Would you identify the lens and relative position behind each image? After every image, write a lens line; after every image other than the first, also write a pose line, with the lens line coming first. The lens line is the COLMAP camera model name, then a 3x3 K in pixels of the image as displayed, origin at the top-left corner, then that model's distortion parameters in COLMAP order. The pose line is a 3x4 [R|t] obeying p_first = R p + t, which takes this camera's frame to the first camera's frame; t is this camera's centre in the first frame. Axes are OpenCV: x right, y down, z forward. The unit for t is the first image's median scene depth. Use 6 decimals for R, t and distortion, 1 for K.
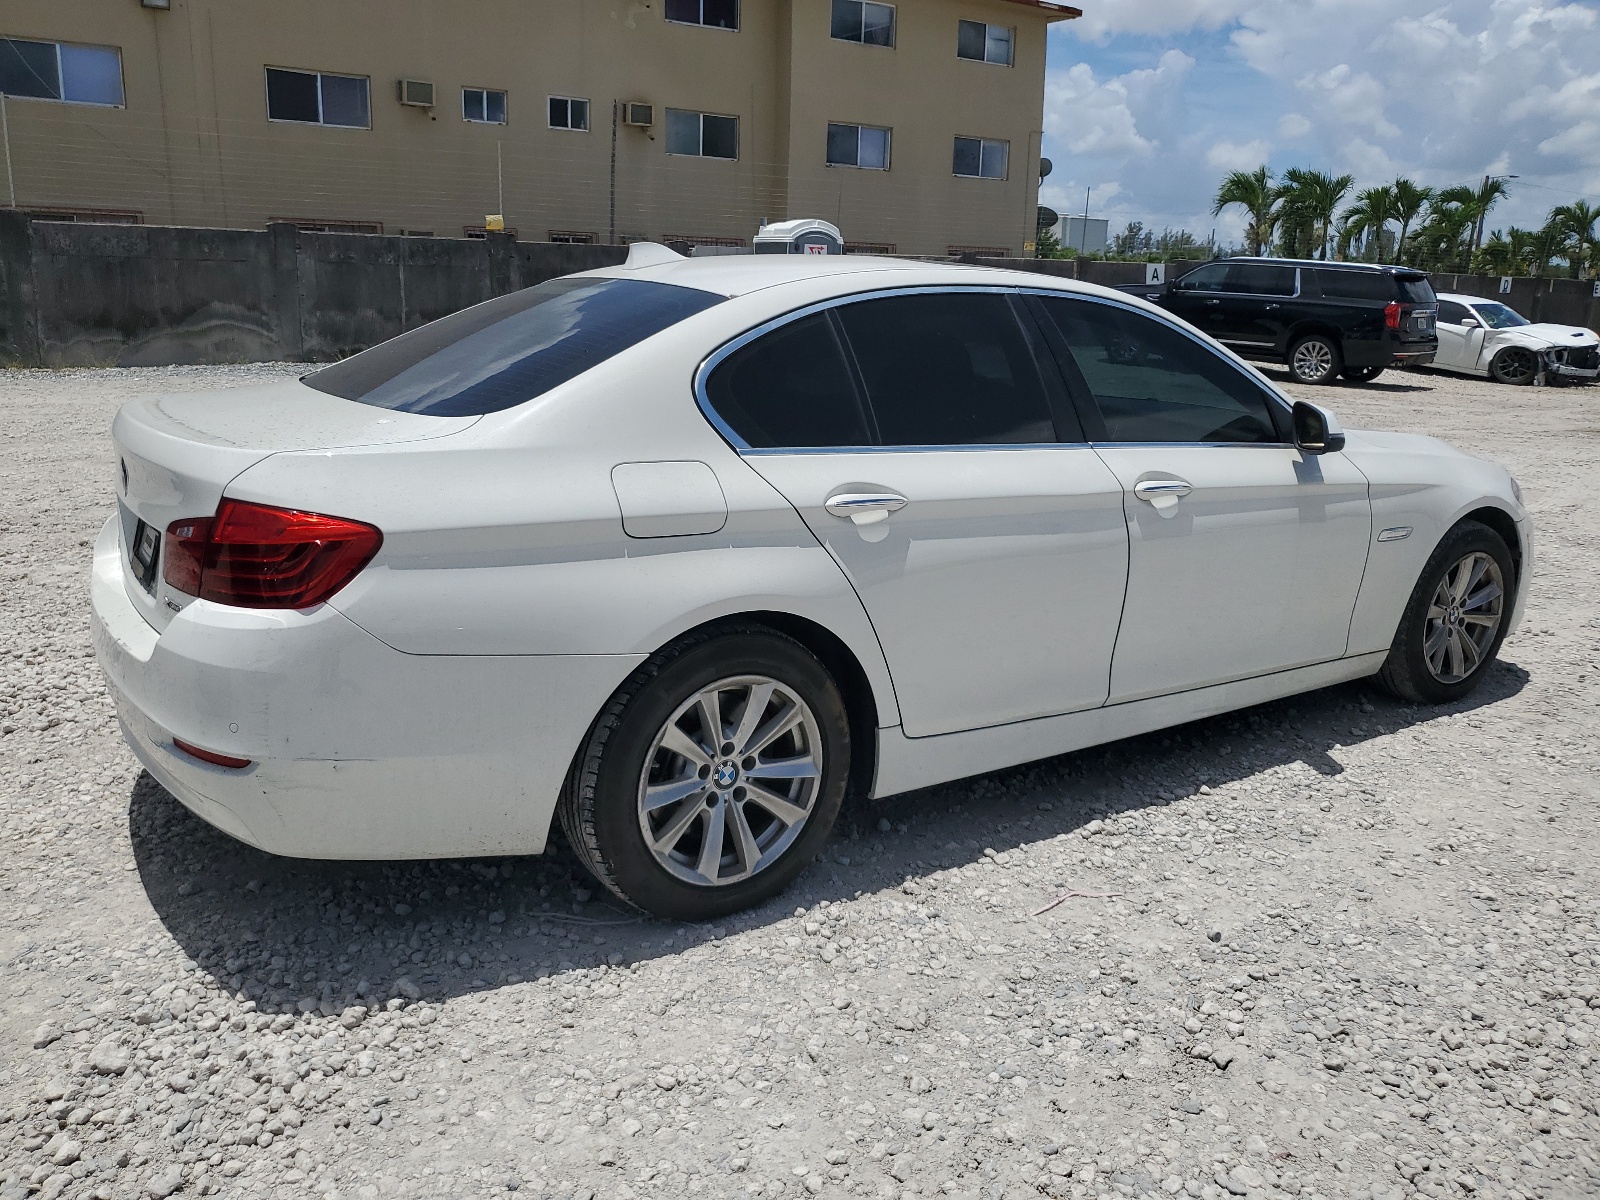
lens RADIAL K [[1228.0, 0, 792.3], [0, 1228.0, 601.1], [0, 0, 1]] dist [0.020482, -0.006645]
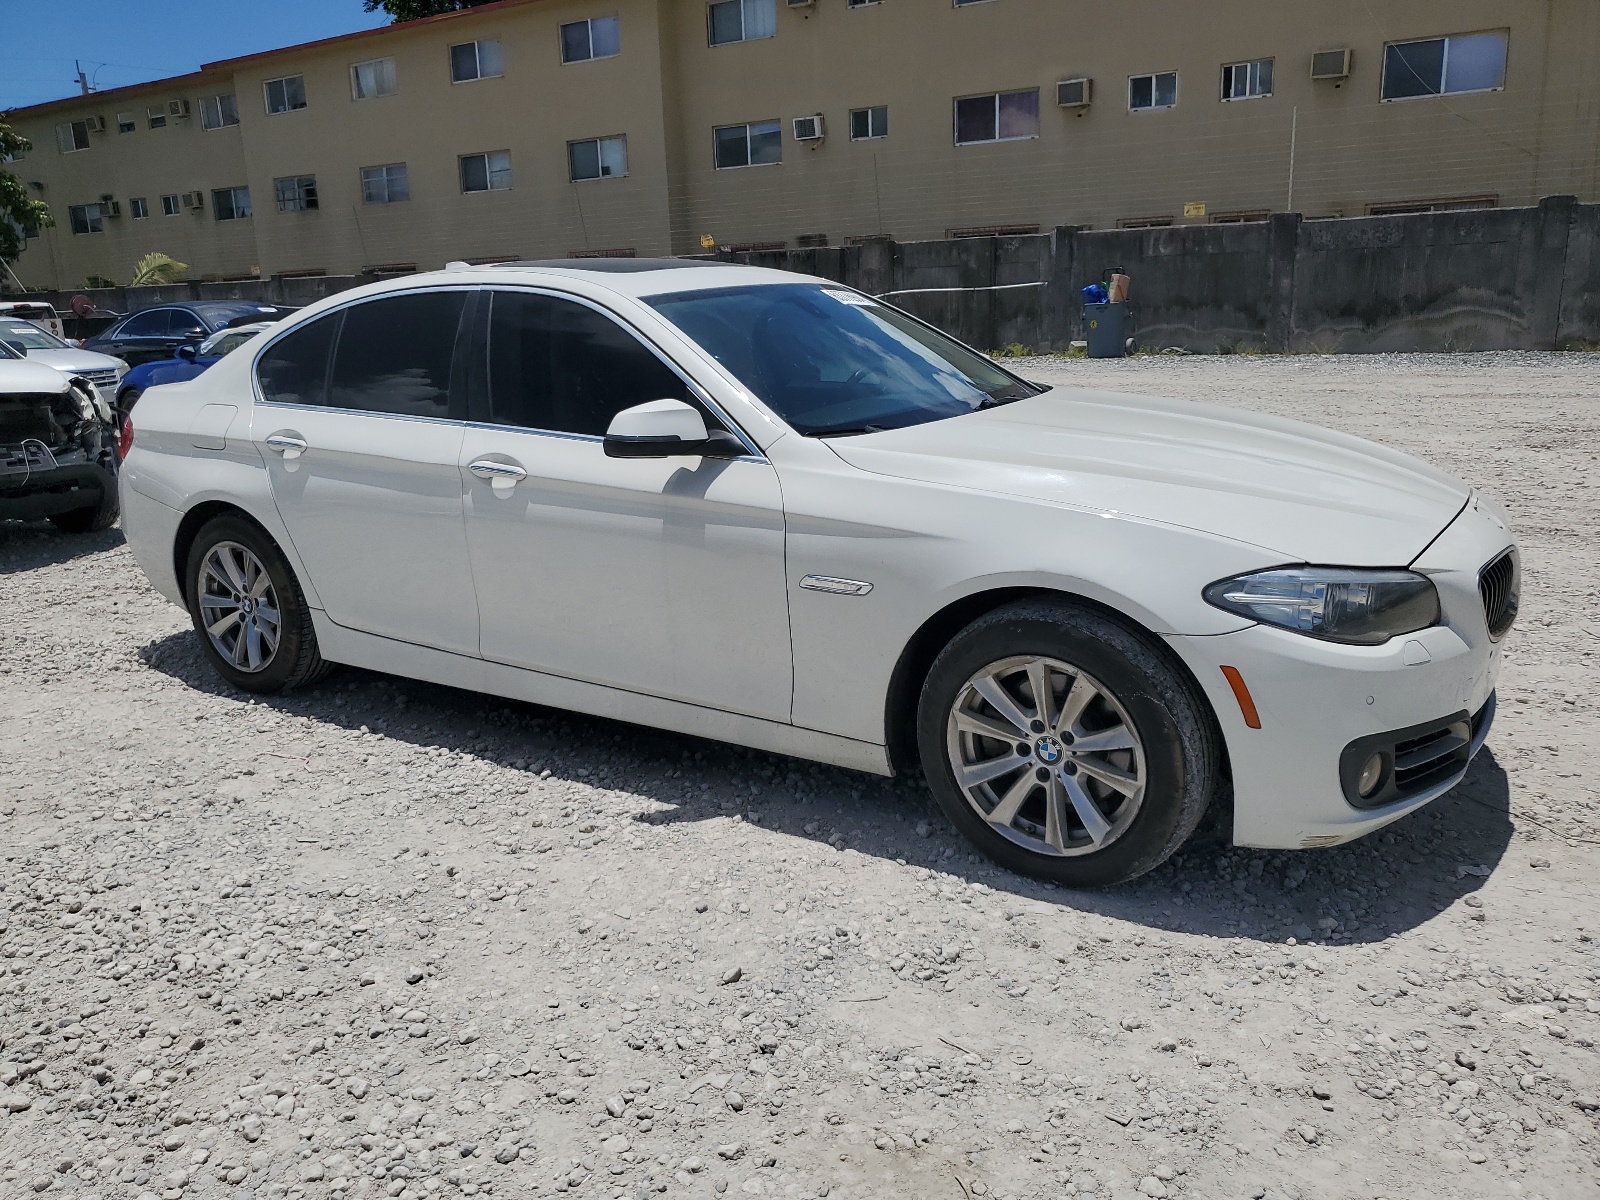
lens RADIAL K [[1228.0, 0, 799.0], [0, 1228.0, 638.7], [0, 0, 1]] dist [0.020482, -0.006645]
pose [[0.410430, 0.219776, -0.885012, 0.252831], [-0.185358, 0.970368, 0.155012, -0.029824], [0.892855, 0.100423, 0.439005, 0.142303]]
